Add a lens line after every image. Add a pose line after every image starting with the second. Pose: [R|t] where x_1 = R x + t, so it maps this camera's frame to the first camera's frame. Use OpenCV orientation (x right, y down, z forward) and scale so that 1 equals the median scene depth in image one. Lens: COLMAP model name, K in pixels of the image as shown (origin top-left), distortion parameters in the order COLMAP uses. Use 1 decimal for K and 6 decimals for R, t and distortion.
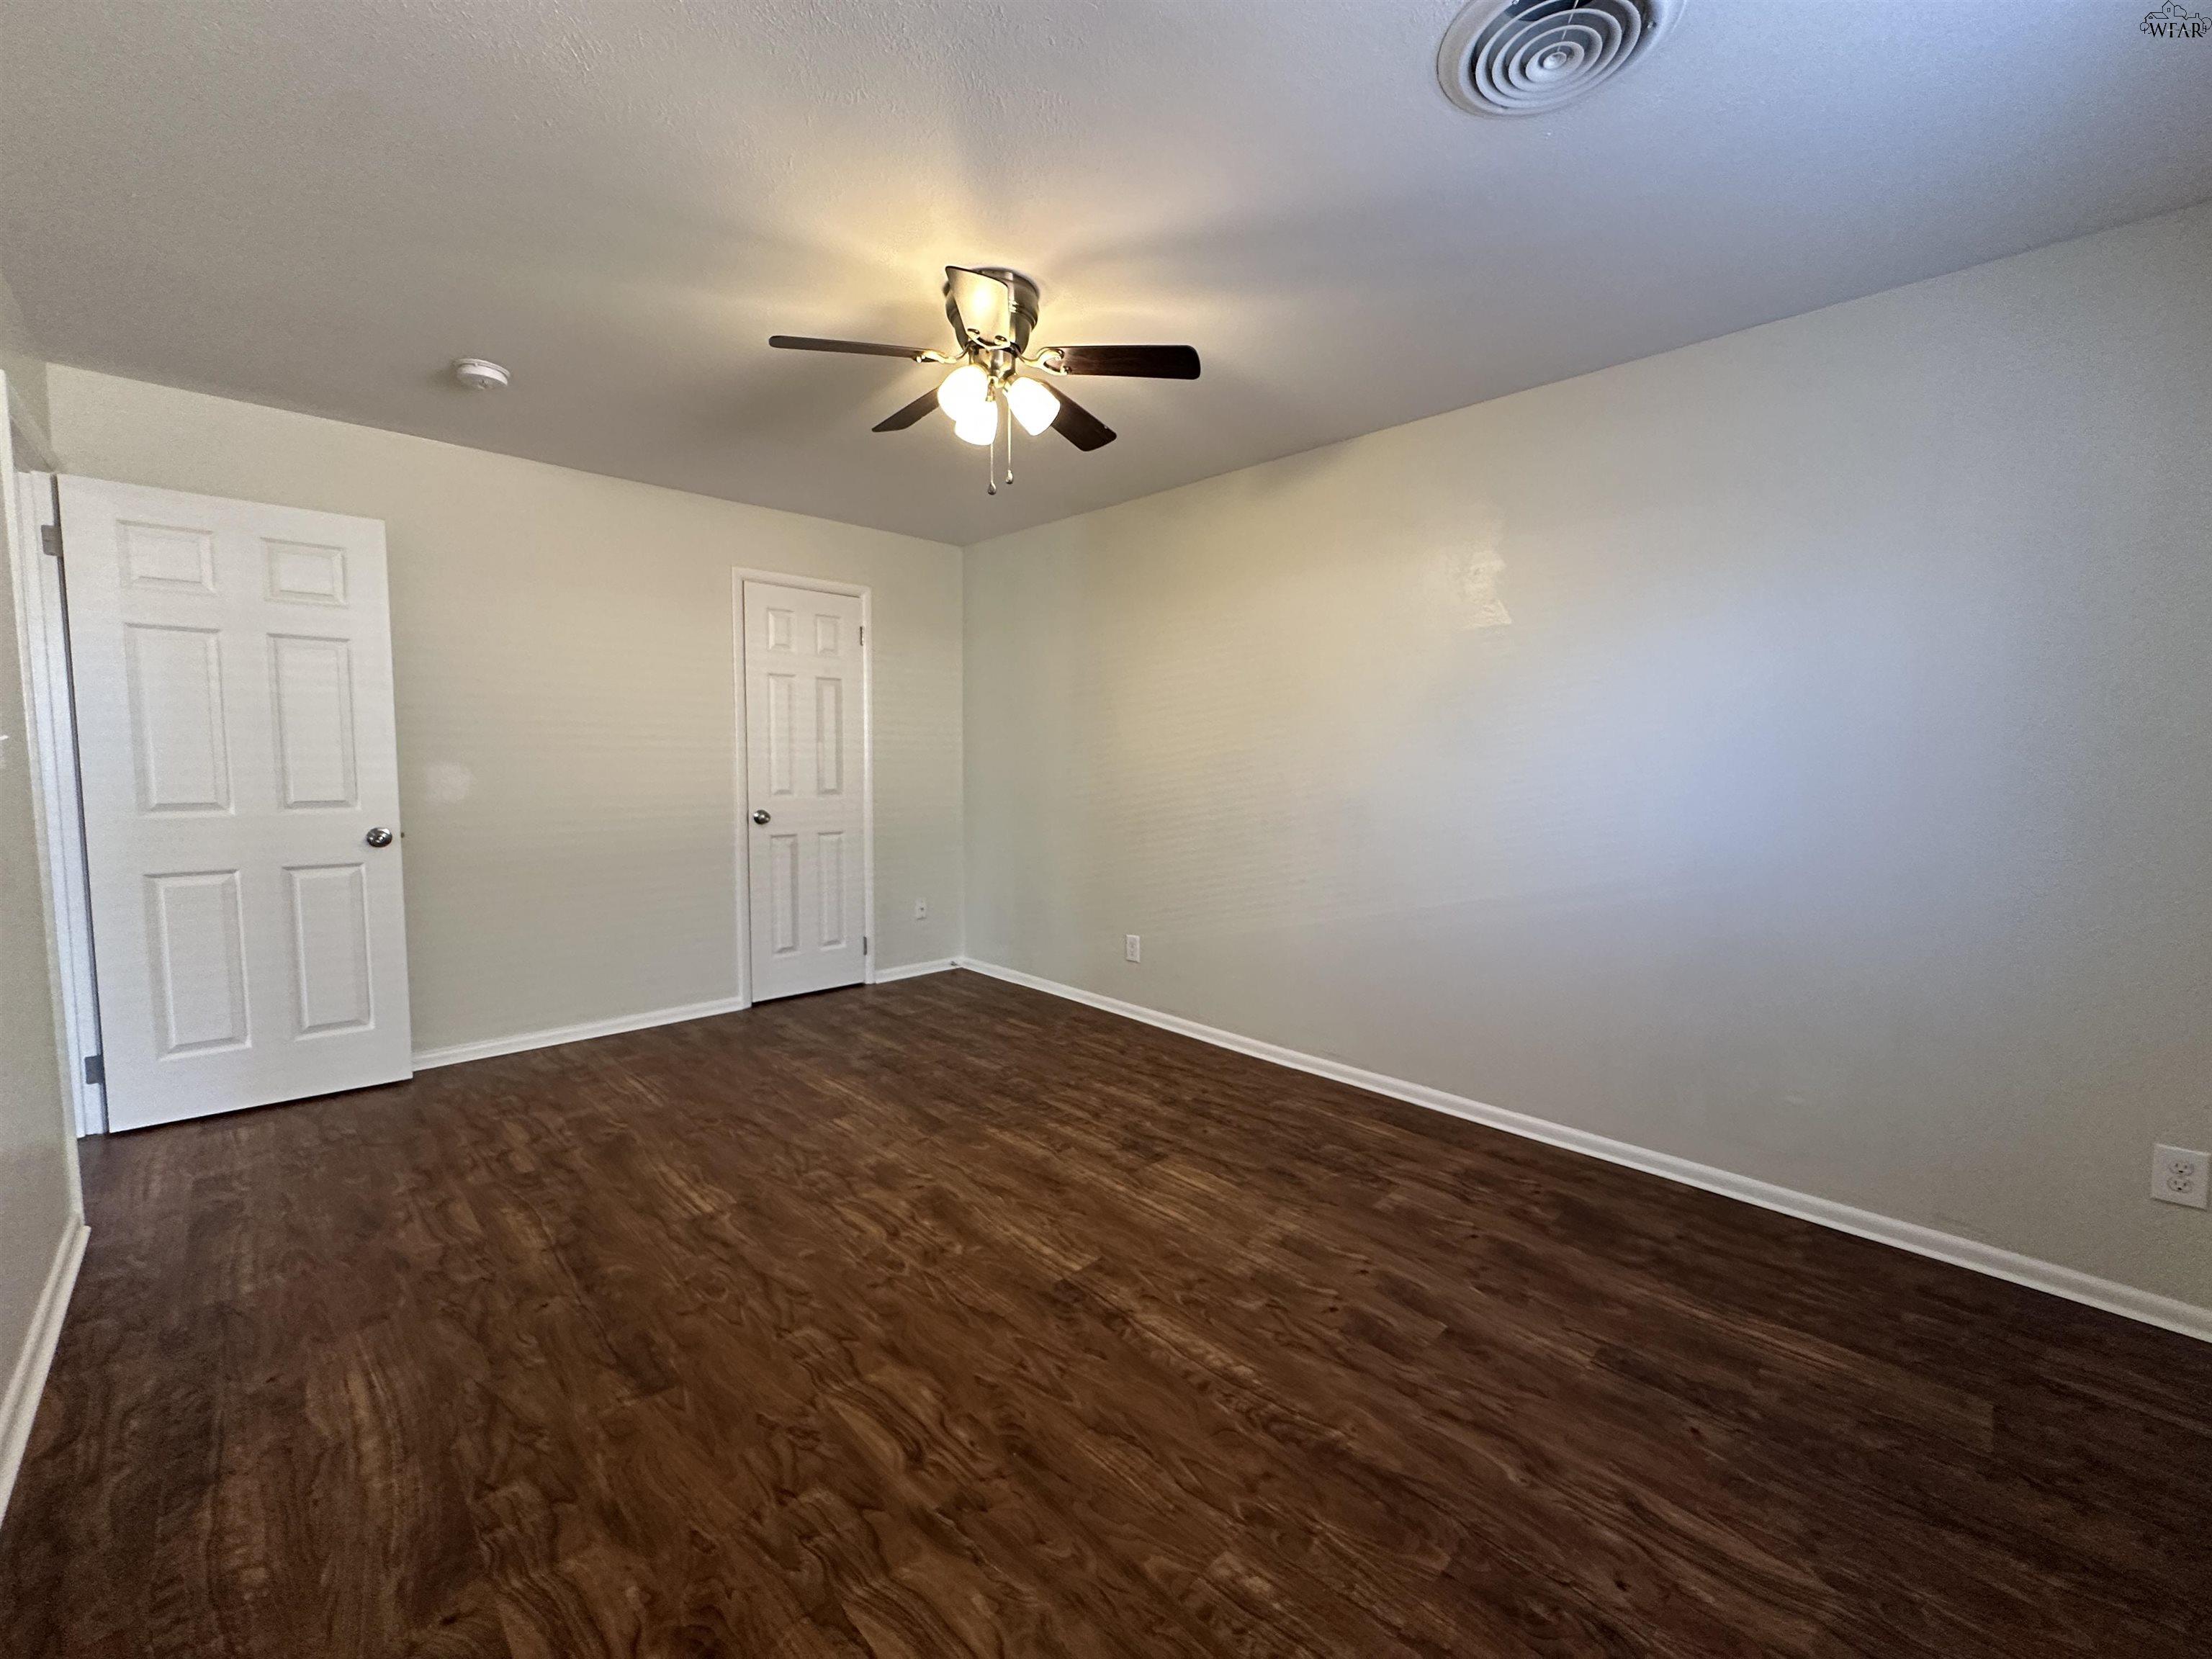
lens RADIAL K [[904.0, 0, 1106.0], [0, 904.0, 829.5], [0, 0, 1]] dist [-0.007321, 0.000144]
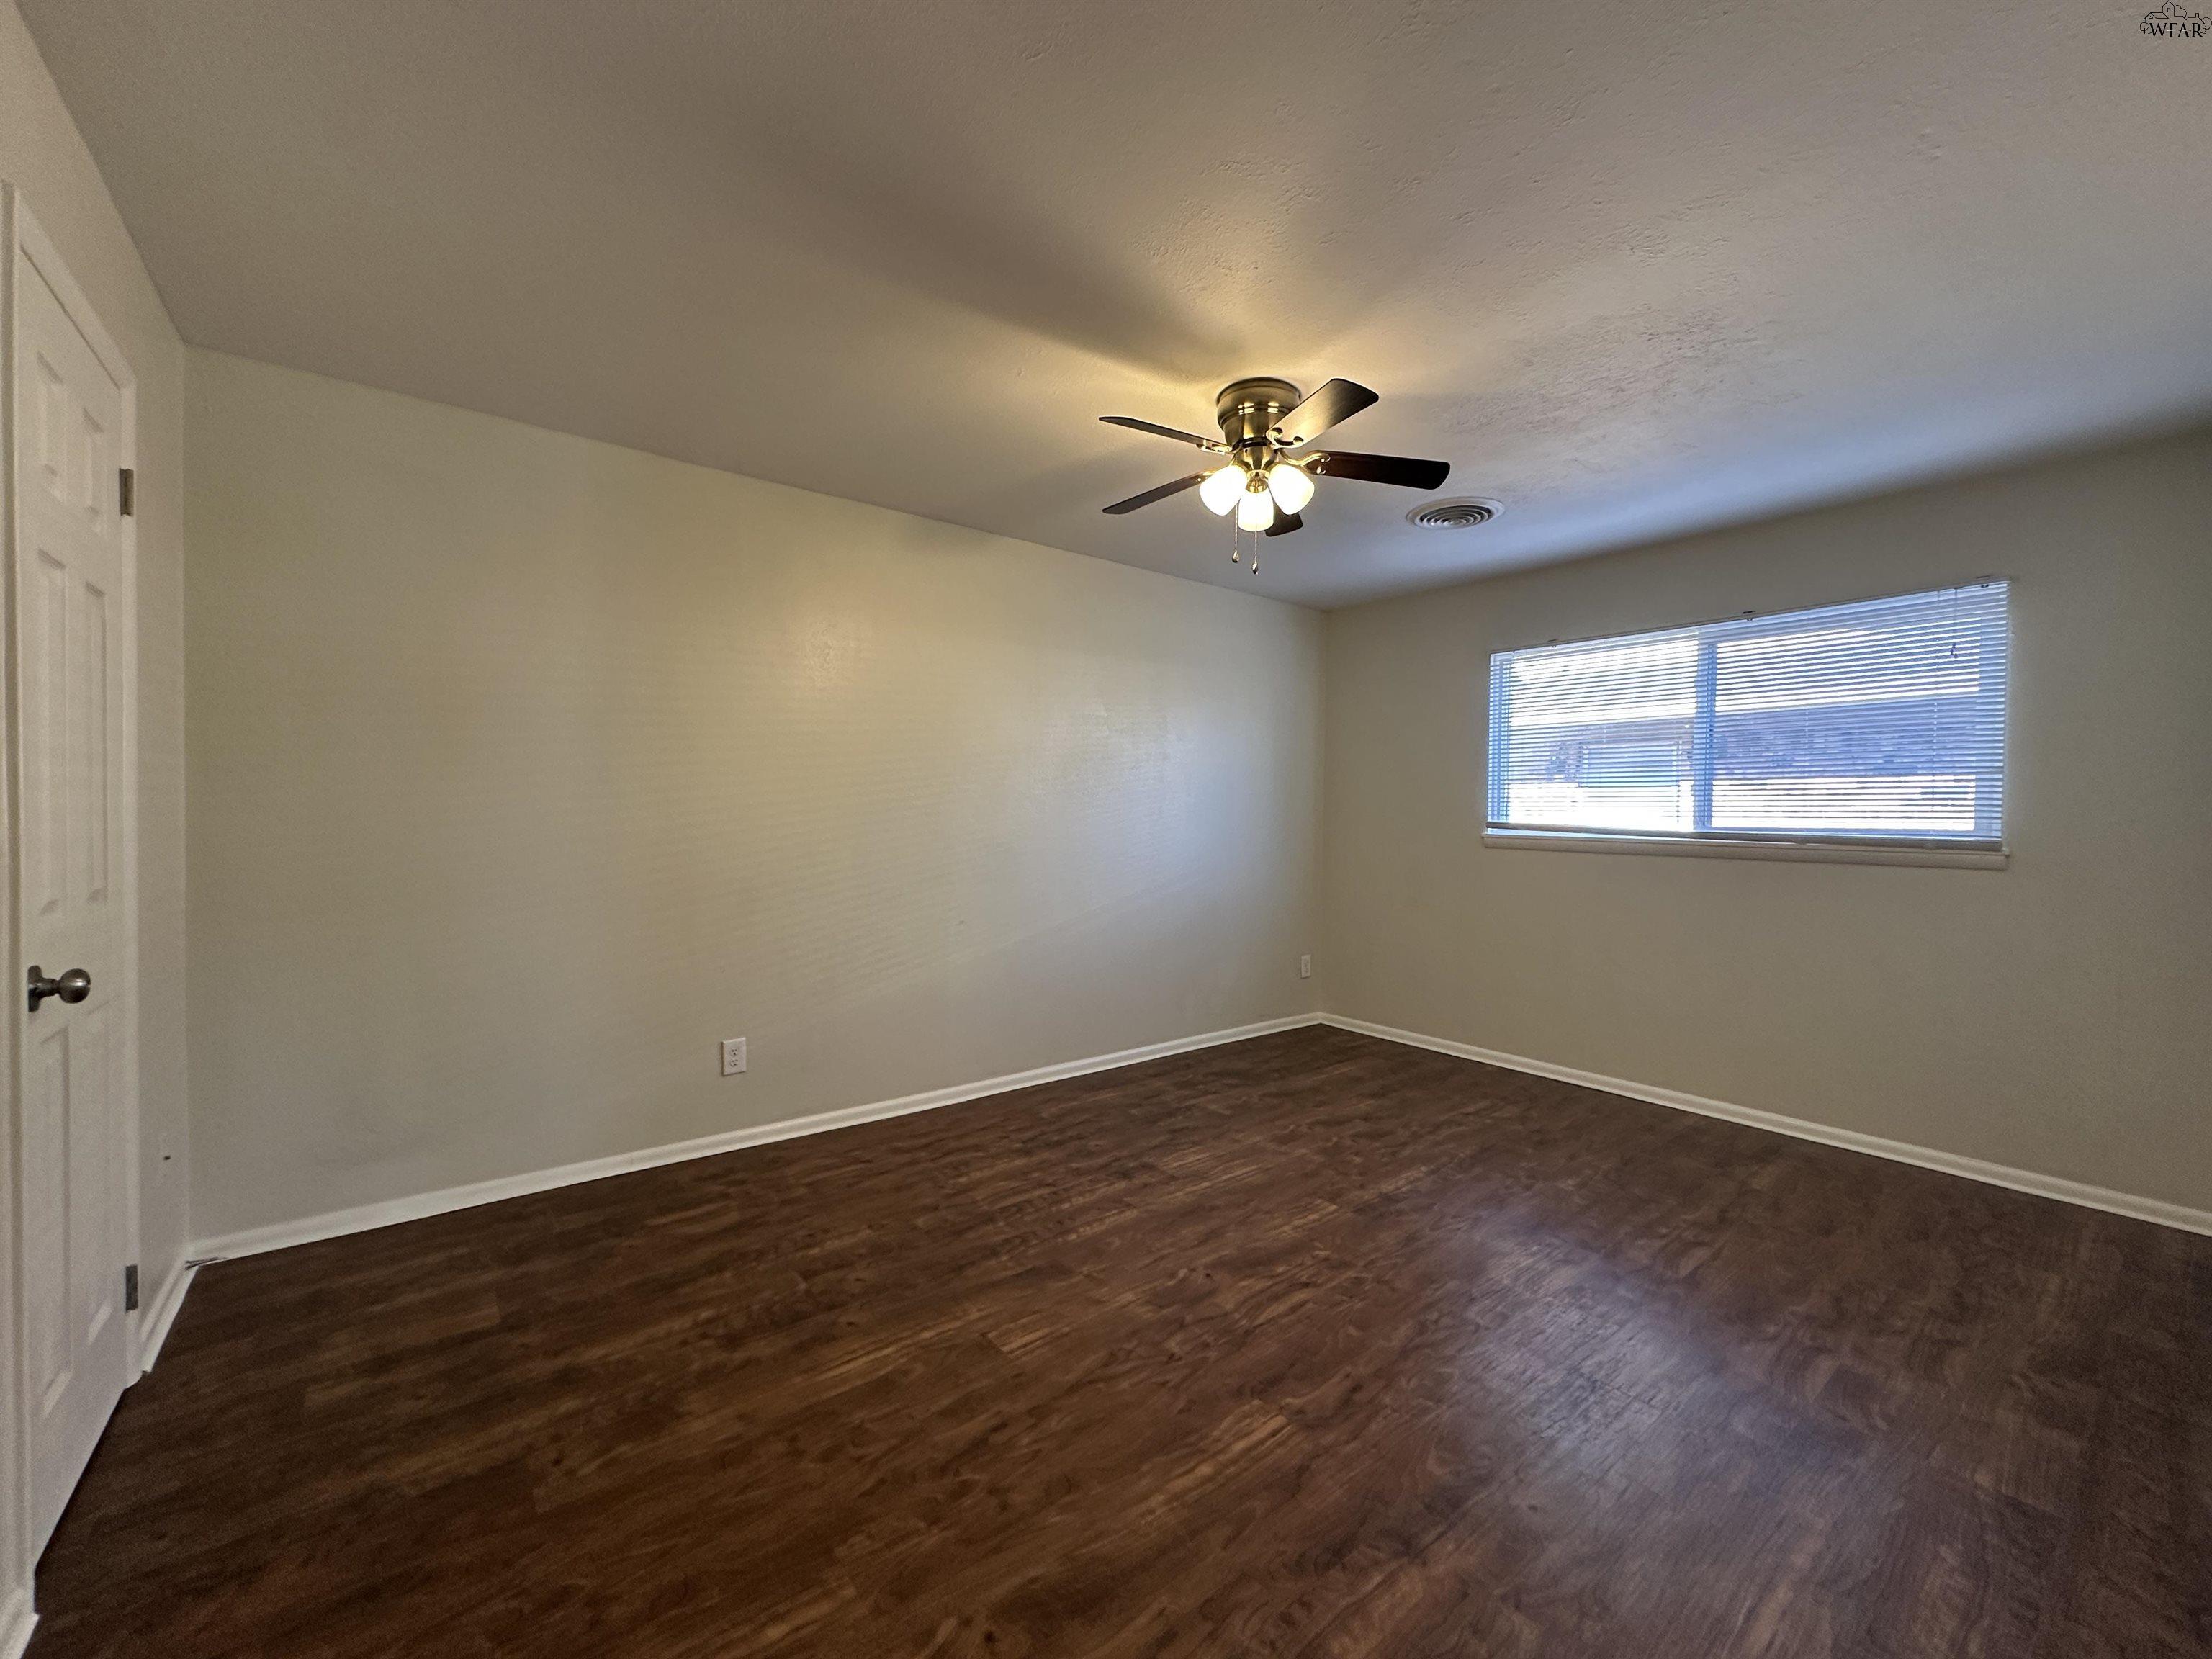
lens RADIAL K [[878.3, 0, 1106.0], [0, 878.3, 829.5], [0, 0, 1]] dist [-0.003990, 0.000353]
pose [[0.097611, -0.027367, 0.994848, -1.021217], [0.067744, 0.997486, 0.020793, -0.084496], [-0.992916, 0.065366, 0.099220, 0.905522]]
